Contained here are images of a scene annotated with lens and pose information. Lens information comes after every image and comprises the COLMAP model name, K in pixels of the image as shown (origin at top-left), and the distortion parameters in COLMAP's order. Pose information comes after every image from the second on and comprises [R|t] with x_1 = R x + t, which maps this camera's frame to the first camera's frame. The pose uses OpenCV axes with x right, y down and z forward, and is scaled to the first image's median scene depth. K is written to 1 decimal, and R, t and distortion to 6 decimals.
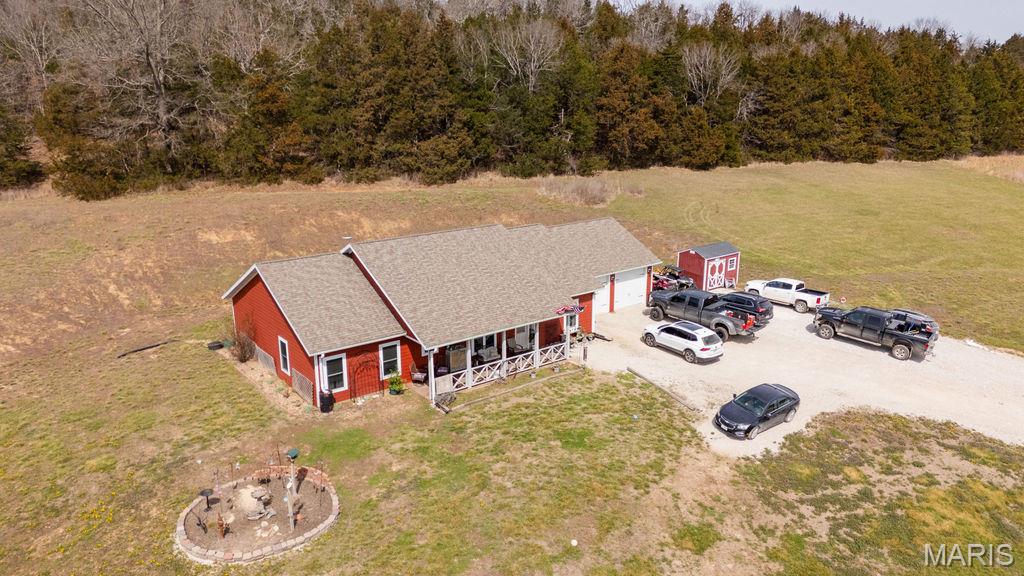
lens RADIAL K [[748.7, 0, 512.4], [0, 748.7, 288.7], [0, 0, 1]] dist [0.078781, -0.071559]
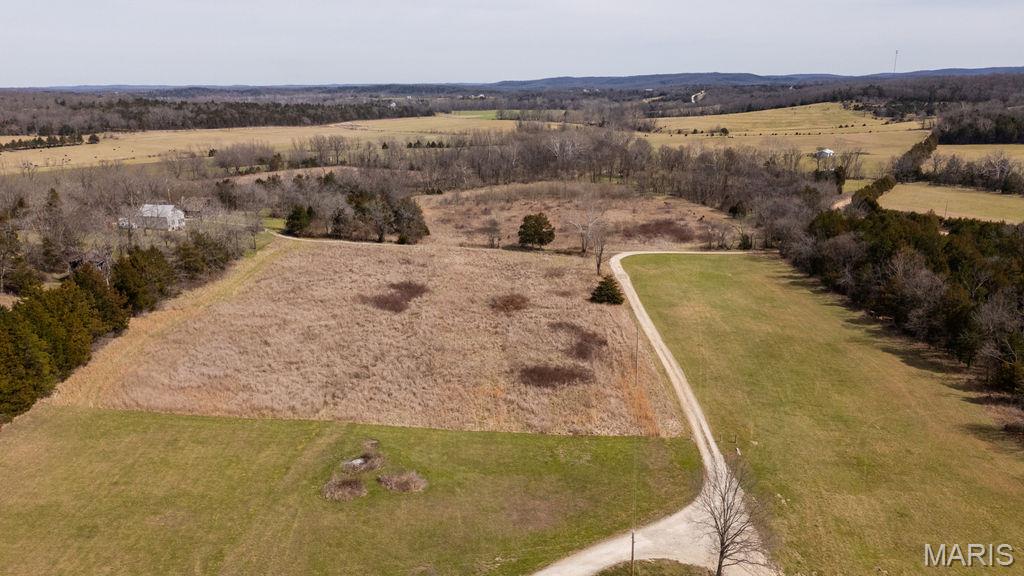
lens RADIAL K [[748.7, 0, 514.5], [0, 748.7, 290.6], [0, 0, 1]] dist [0.078781, -0.071559]
pose [[0.267505, -0.251591, 0.930131, -0.572987], [0.262493, 0.947828, 0.180885, -0.843120], [-0.927113, 0.195765, 0.319590, -0.024252]]
